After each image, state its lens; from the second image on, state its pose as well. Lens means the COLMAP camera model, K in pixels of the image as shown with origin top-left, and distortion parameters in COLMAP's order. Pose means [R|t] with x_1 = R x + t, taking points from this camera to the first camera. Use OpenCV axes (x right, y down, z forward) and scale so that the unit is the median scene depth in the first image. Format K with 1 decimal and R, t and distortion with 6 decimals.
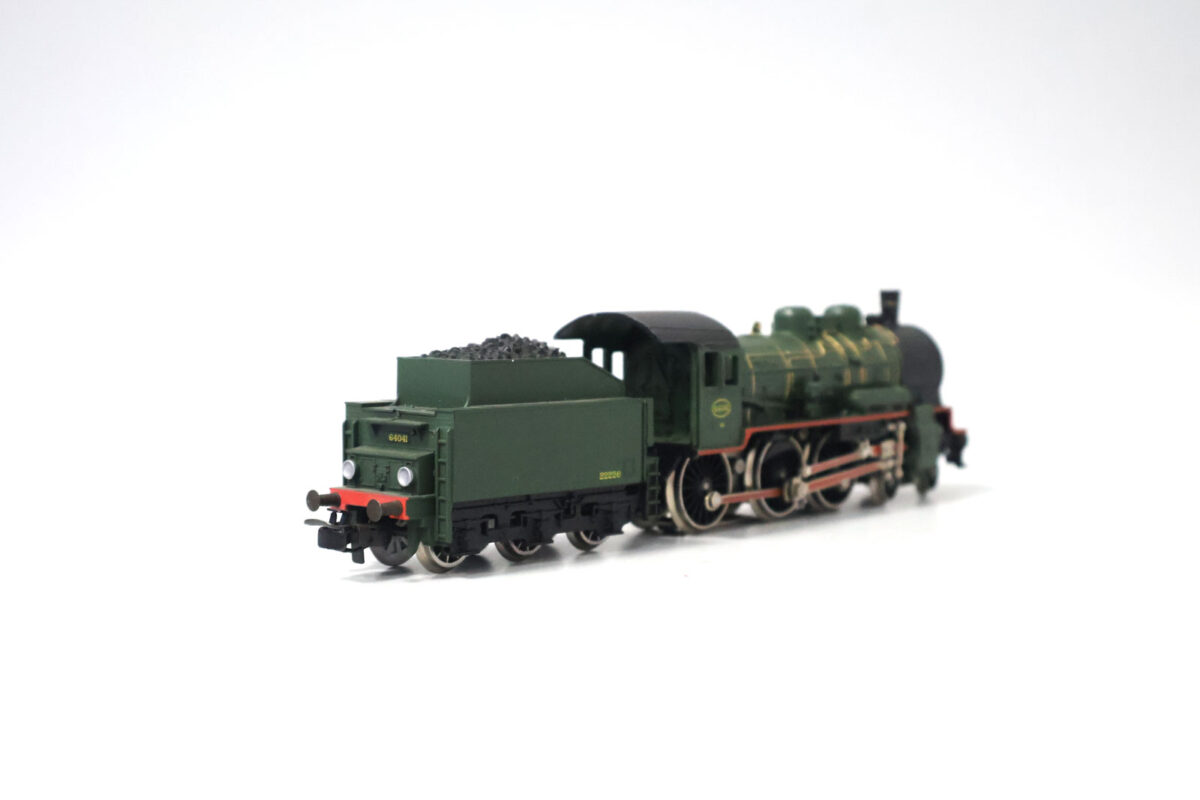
lens RADIAL K [[2017.2, 0, 600.0], [0, 2017.2, 400.0], [0, 0, 1]] dist [0.000732, 0.034177]
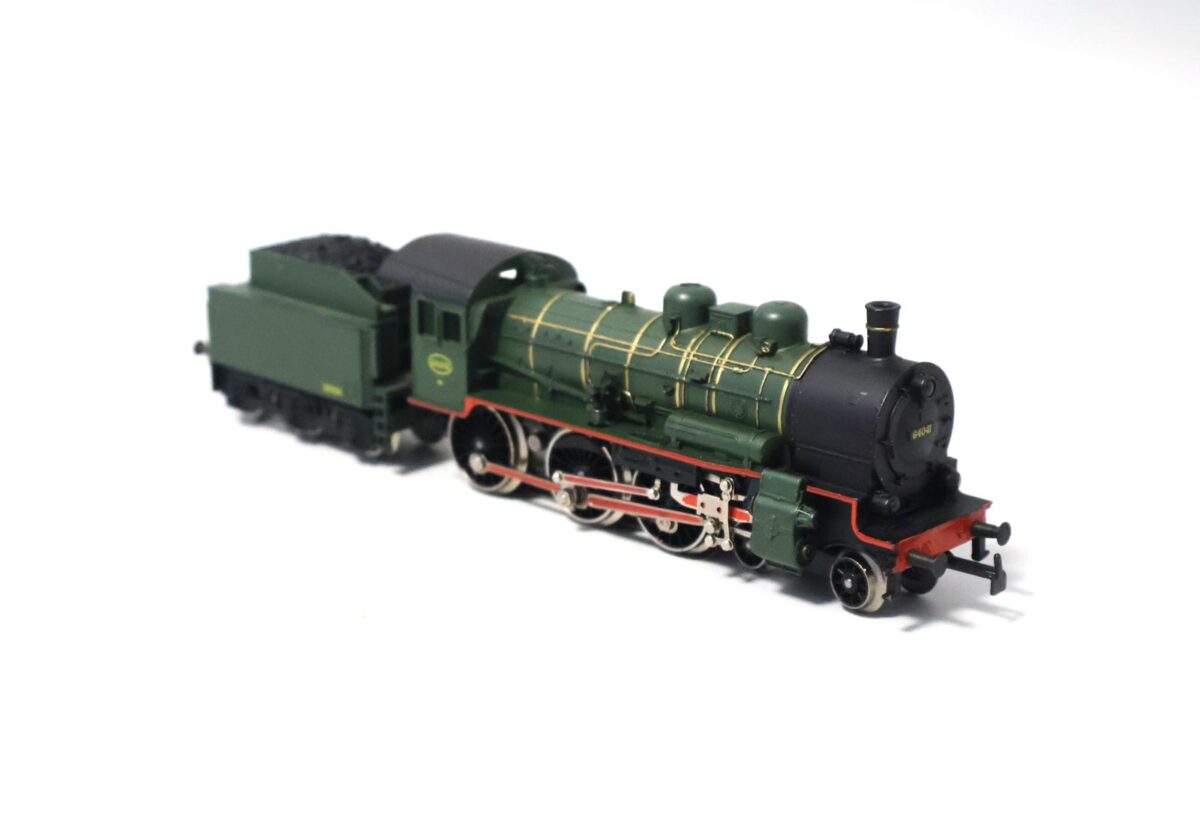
lens RADIAL K [[2146.0, 0, 600.0], [0, 2146.0, 418.0], [0, 0, 1]] dist [-0.277643, -0.038334]
pose [[-0.109554, 0.251211, -0.961712, 0.952568], [-0.069902, 0.963193, 0.259561, -0.220241], [0.991520, 0.095662, -0.087961, 1.122600]]
